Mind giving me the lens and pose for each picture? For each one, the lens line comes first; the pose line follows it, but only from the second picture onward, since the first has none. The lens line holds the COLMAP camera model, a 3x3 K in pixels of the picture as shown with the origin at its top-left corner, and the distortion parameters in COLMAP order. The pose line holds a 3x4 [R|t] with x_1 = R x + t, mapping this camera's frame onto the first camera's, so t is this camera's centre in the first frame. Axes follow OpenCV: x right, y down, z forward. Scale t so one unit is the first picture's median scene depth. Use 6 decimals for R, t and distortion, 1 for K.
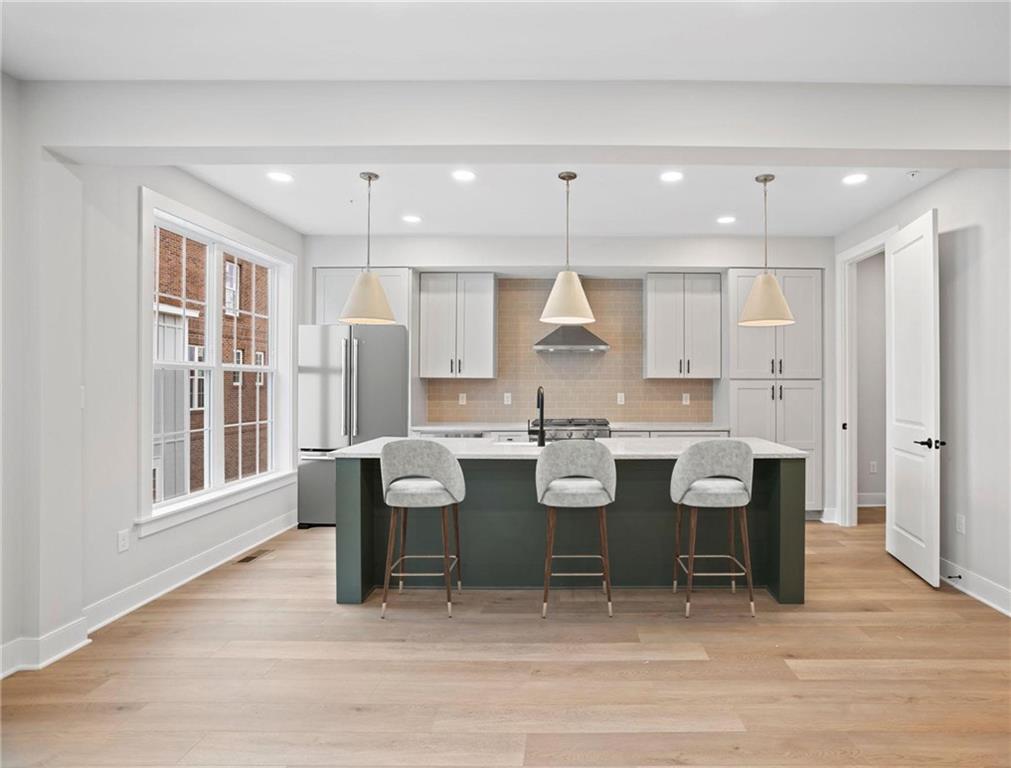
lens RADIAL K [[554.5, 0, 502.8], [0, 554.5, 376.0], [0, 0, 1]] dist [-0.036644, 0.013531]
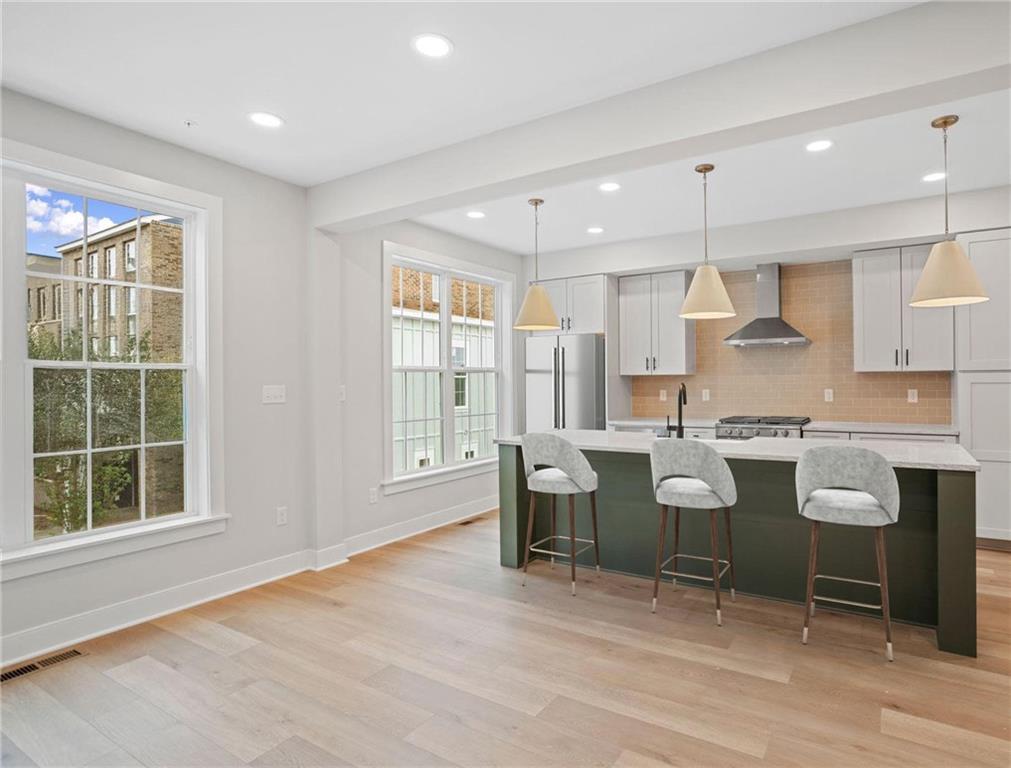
lens RADIAL K [[554.5, 0, 506.9], [0, 554.5, 381.0], [0, 0, 1]] dist [-0.036644, 0.013531]
pose [[0.841348, -0.007056, -0.540448, 0.344471], [0.013506, 0.999877, 0.007971, -0.000352], [0.540325, -0.014006, 0.841340, -0.006384]]
